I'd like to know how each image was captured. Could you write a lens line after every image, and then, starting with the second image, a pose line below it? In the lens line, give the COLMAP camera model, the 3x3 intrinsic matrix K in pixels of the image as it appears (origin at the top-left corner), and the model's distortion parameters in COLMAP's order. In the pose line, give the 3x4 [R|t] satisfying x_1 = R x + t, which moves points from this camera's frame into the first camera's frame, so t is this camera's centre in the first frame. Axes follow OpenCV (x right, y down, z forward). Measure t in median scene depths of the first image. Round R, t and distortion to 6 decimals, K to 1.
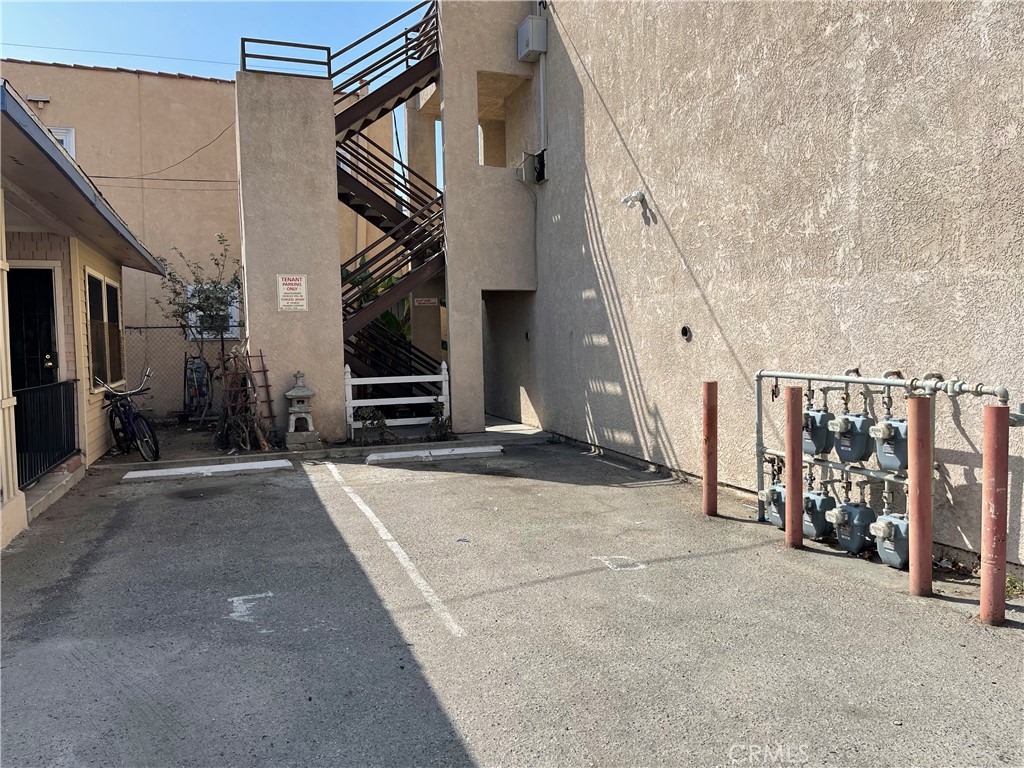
lens RADIAL K [[767.2, 0, 505.6], [0, 767.2, 385.6], [0, 0, 1]] dist [0.074451, -0.101136]
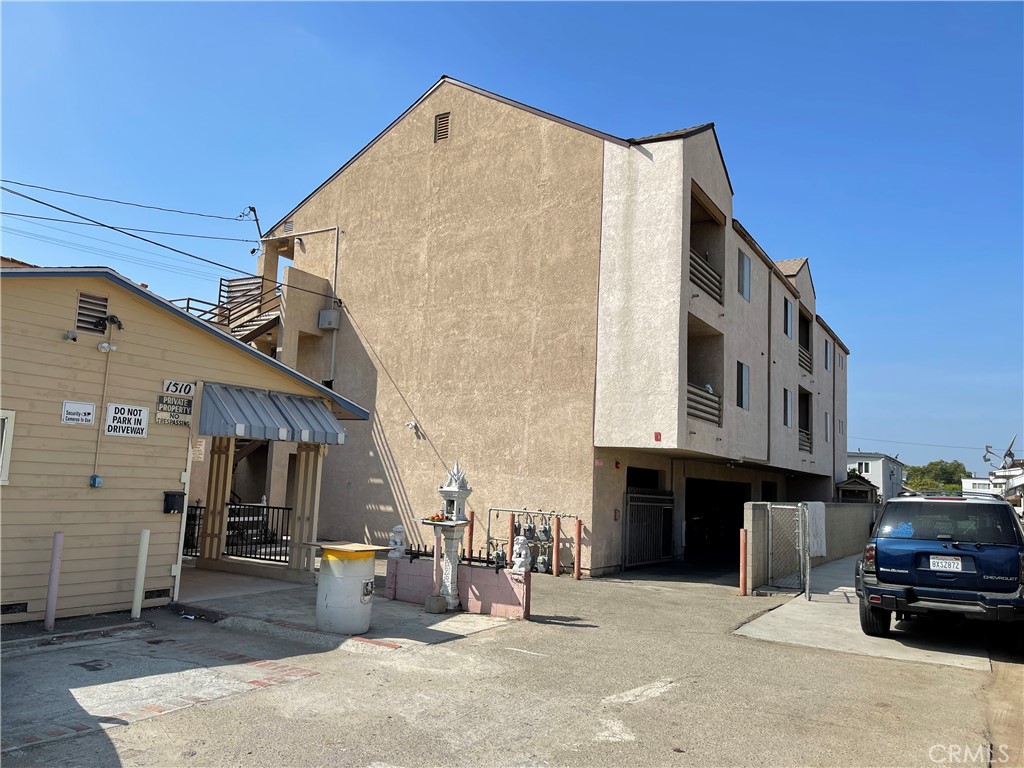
lens RADIAL K [[767.3, 0, 501.8], [0, 767.3, 389.5], [0, 0, 1]] dist [0.083758, -0.105964]
pose [[0.772553, 0.129384, 0.621628, -1.694123], [-0.023608, 0.984195, -0.175508, 0.055635], [-0.634511, 0.120914, 0.763398, -1.393048]]
